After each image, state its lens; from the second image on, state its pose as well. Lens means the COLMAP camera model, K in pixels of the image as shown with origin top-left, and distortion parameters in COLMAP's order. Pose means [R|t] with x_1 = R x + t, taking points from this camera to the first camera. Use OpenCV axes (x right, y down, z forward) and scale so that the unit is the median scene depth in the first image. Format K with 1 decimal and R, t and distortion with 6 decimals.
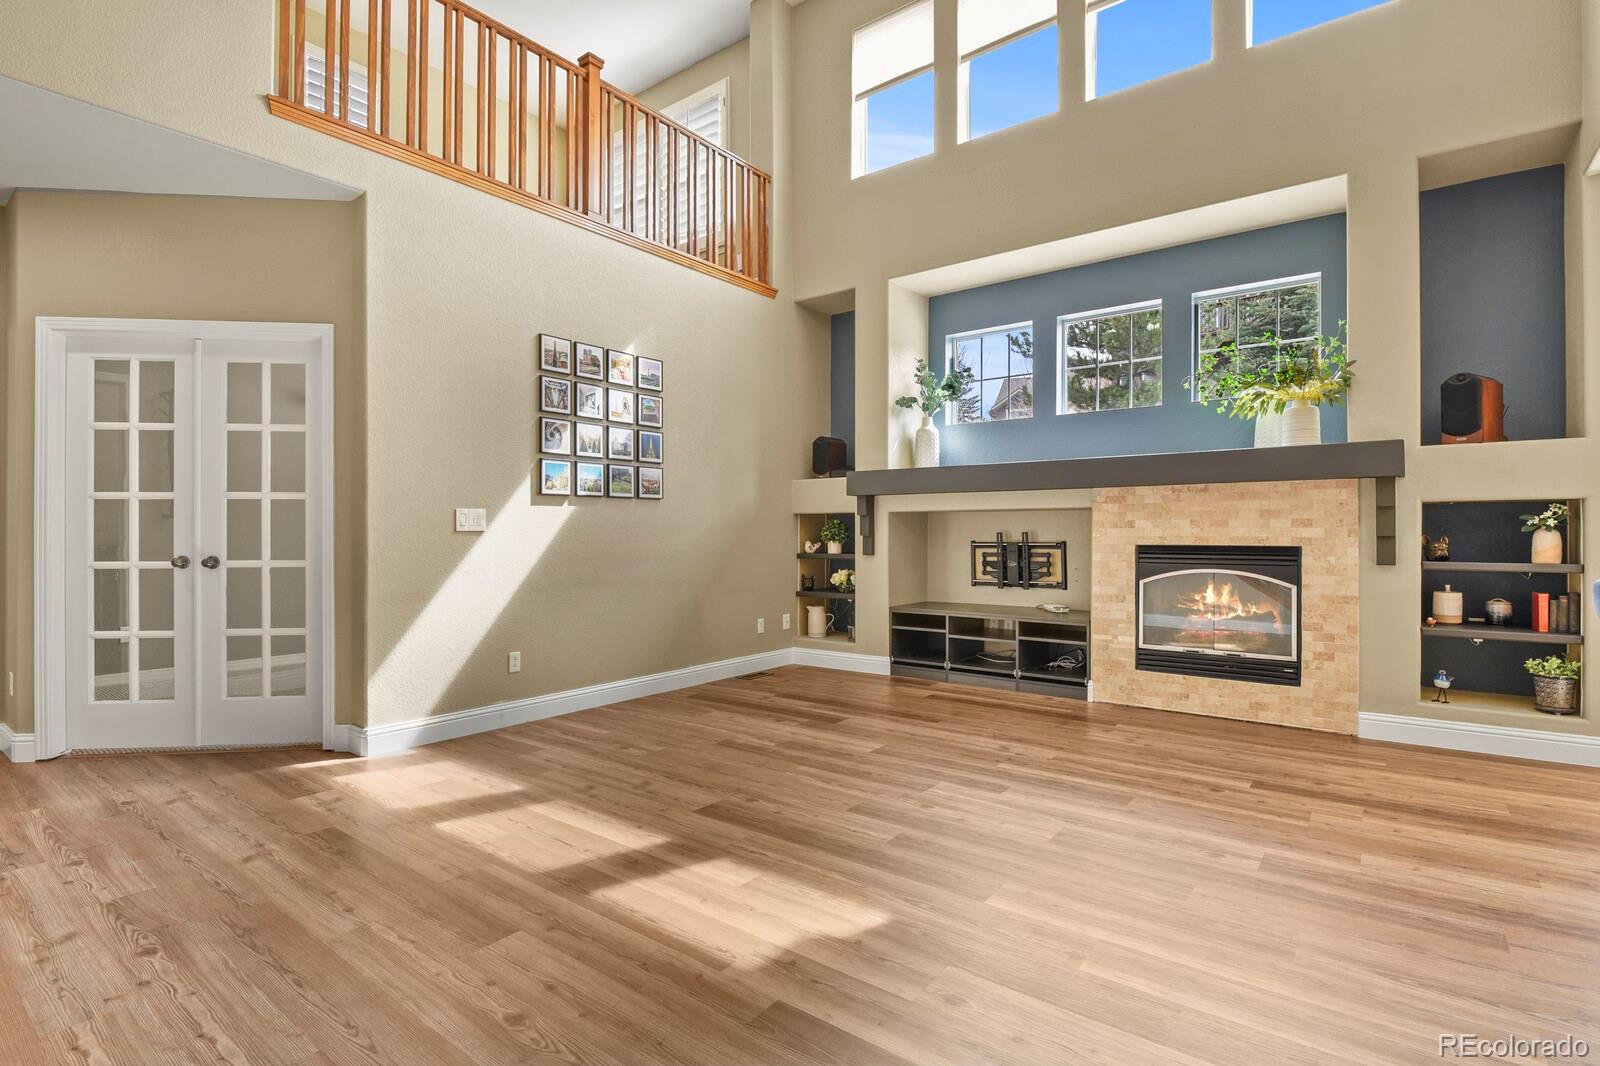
lens RADIAL K [[775.2, 0, 814.8], [0, 775.2, 534.2], [0, 0, 1]] dist [-0.002020, -0.000465]
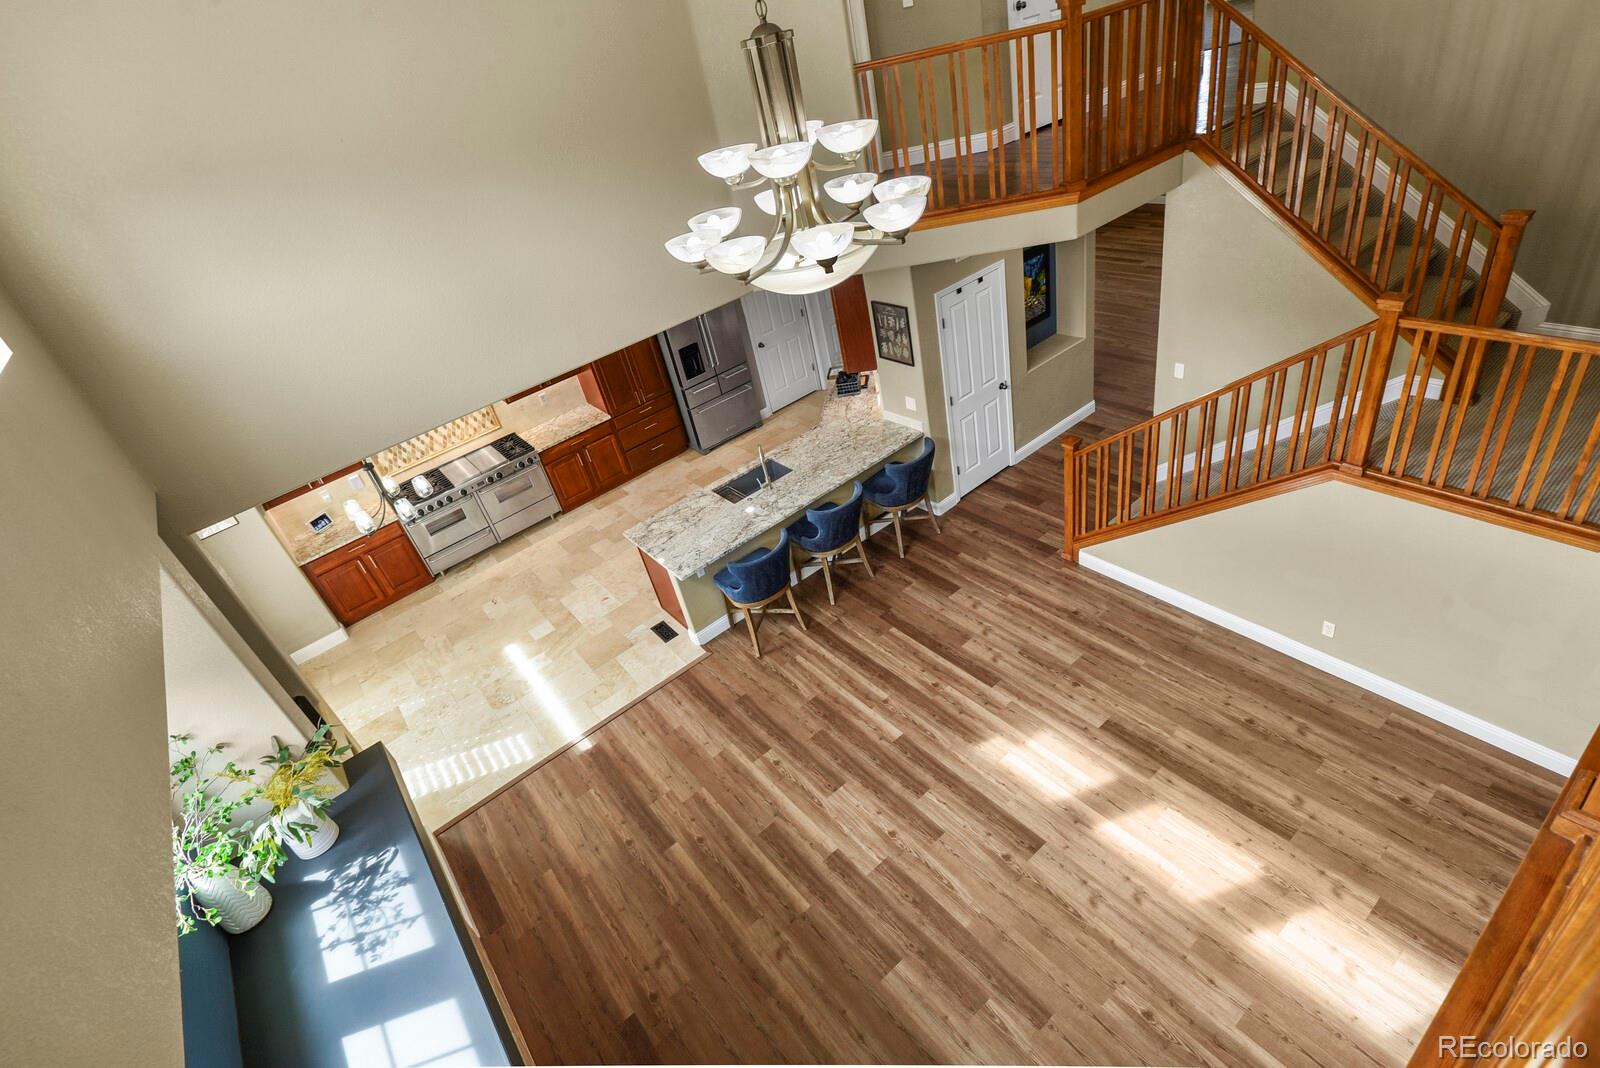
lens RADIAL K [[775.2, 0, 814.8], [0, 775.2, 535.2], [0, 0, 1]] dist [-0.002020, -0.000465]
pose [[-0.952639, 0.015352, 0.303715, -0.132657], [0.191399, 0.806367, 0.559588, -0.717672], [-0.236315, 0.591216, -0.771115, 1.290838]]
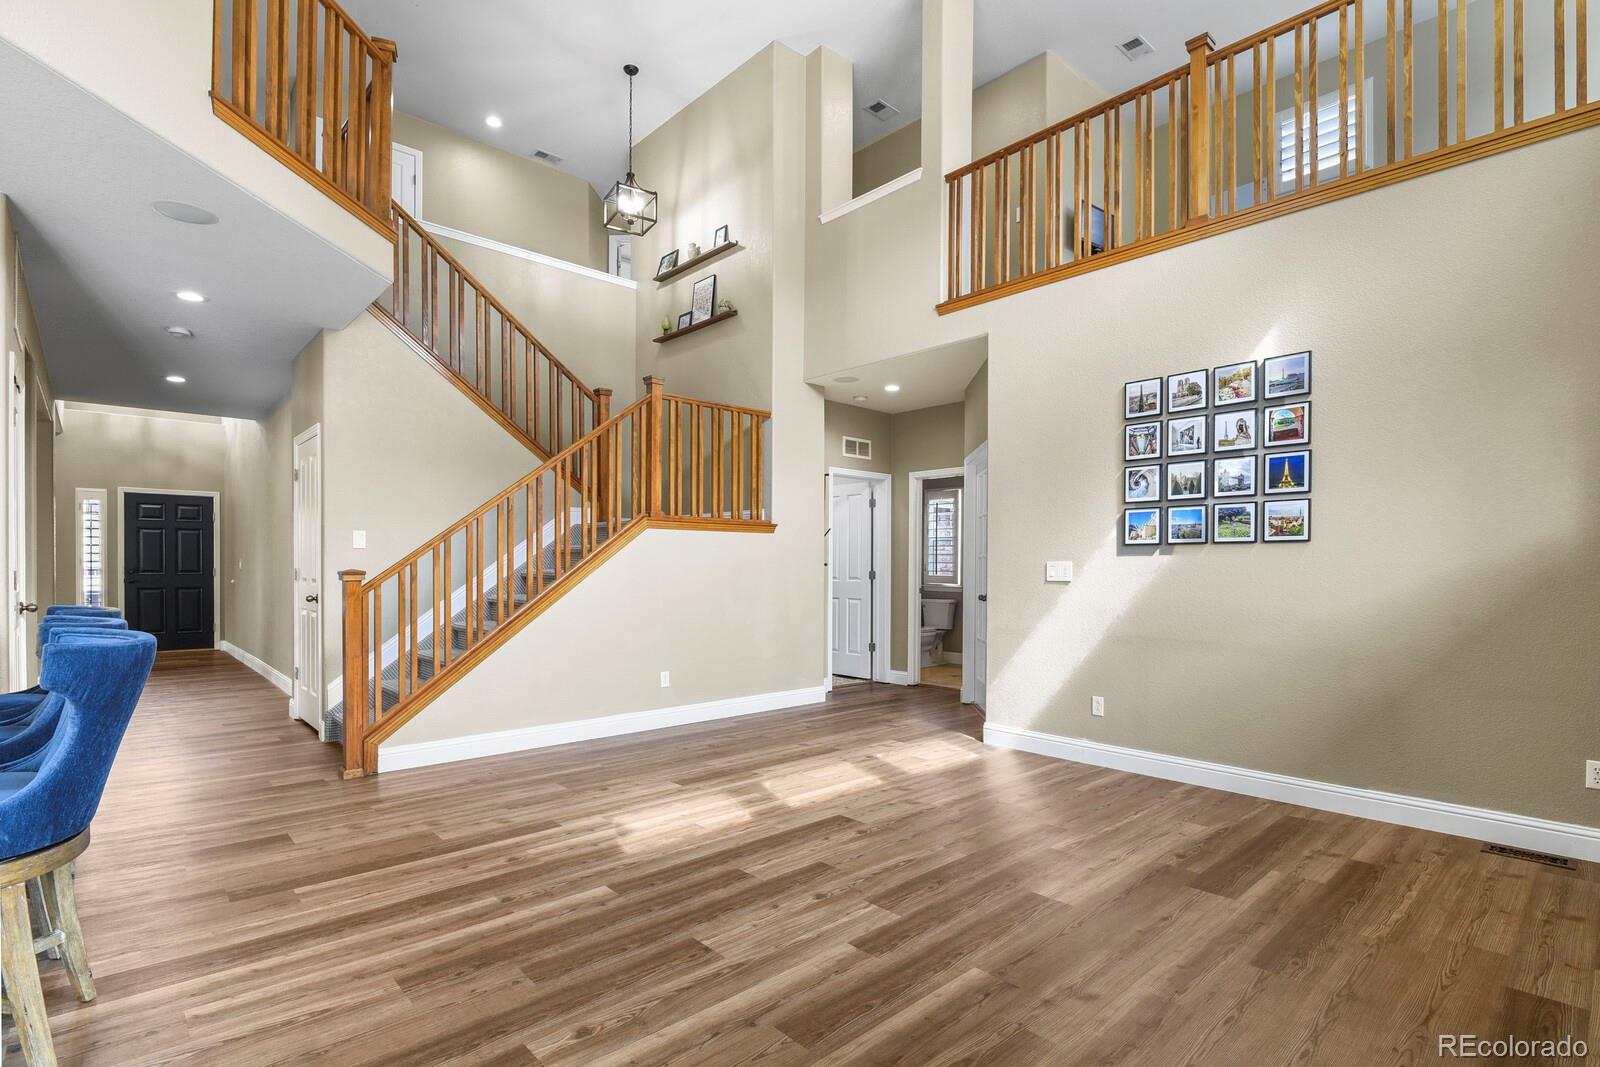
lens RADIAL K [[776.4, 0, 804.8], [0, 776.4, 569.7], [0, 0, 1]] dist [-0.001431, -0.000578]
pose [[-0.175814, 0.004851, -0.984411, 0.705570], [-0.005206, 0.999969, 0.005858, -0.023655], [0.984410, 0.006155, -0.175783, 0.775898]]
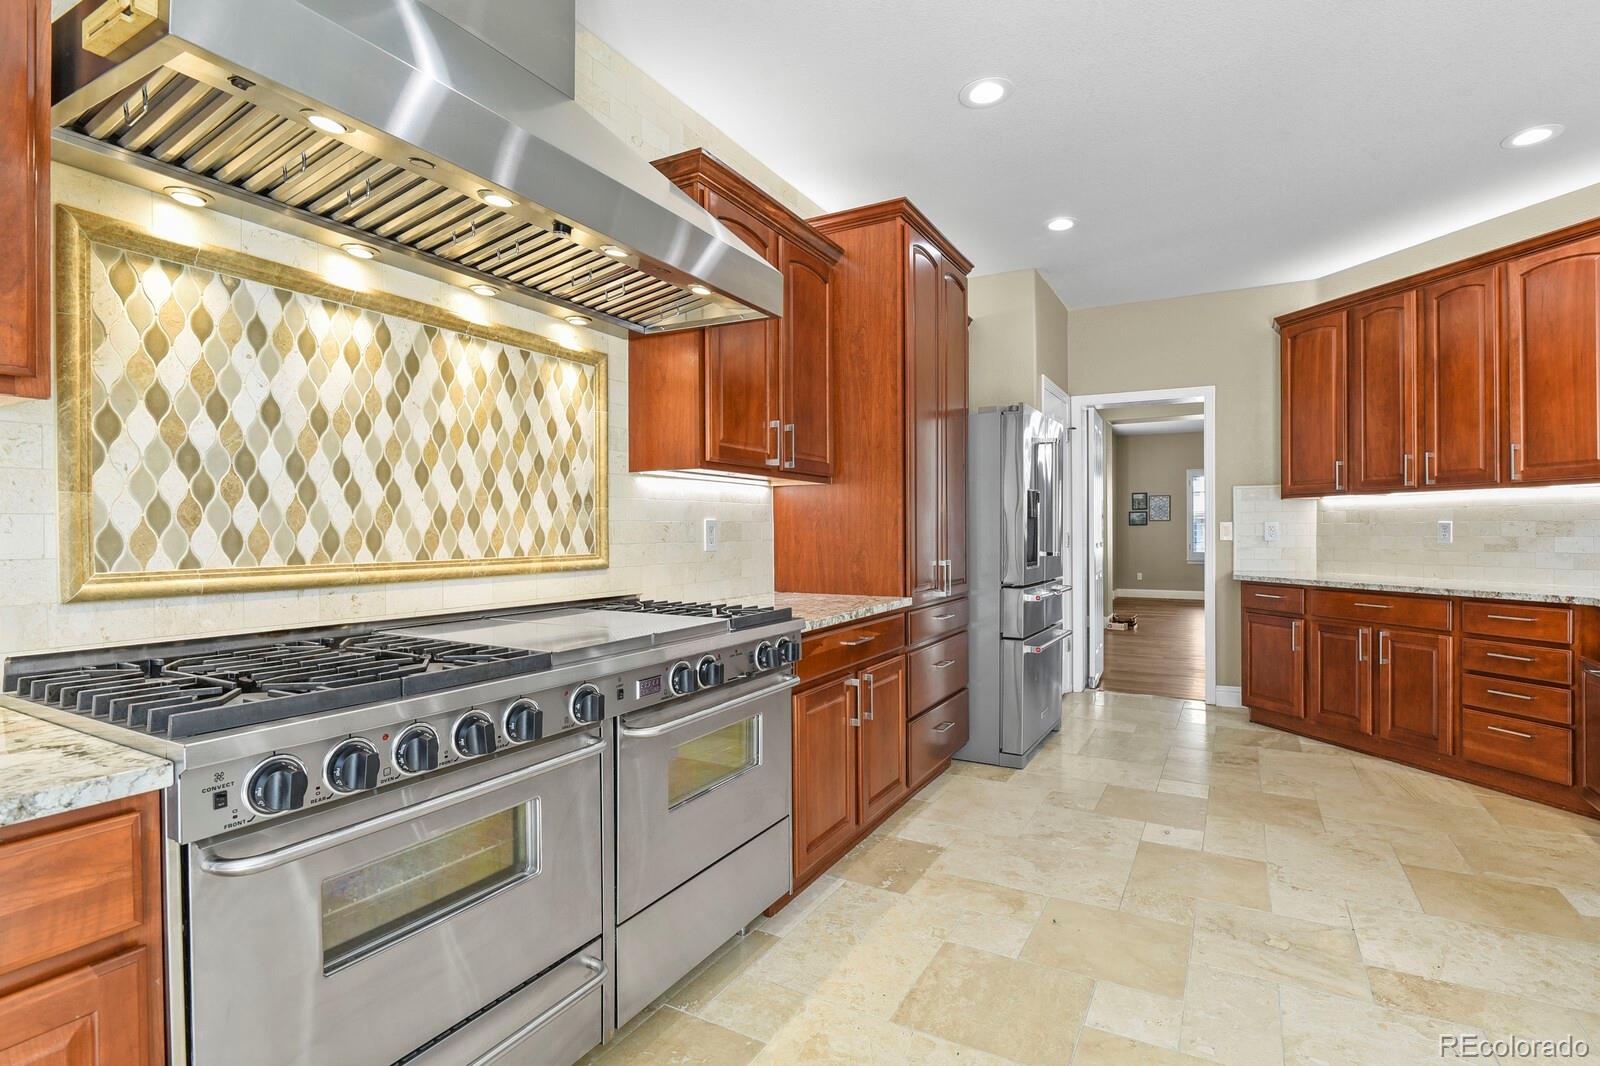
lens RADIAL K [[775.2, 0, 814.8], [0, 775.2, 534.2], [0, 0, 1]] dist [-0.002020, -0.000465]
pose [[-0.988985, 0.009470, -0.147713, 1.125487], [0.008646, 0.999943, 0.006219, -0.030054], [0.147764, 0.004873, -0.989011, 0.395305]]
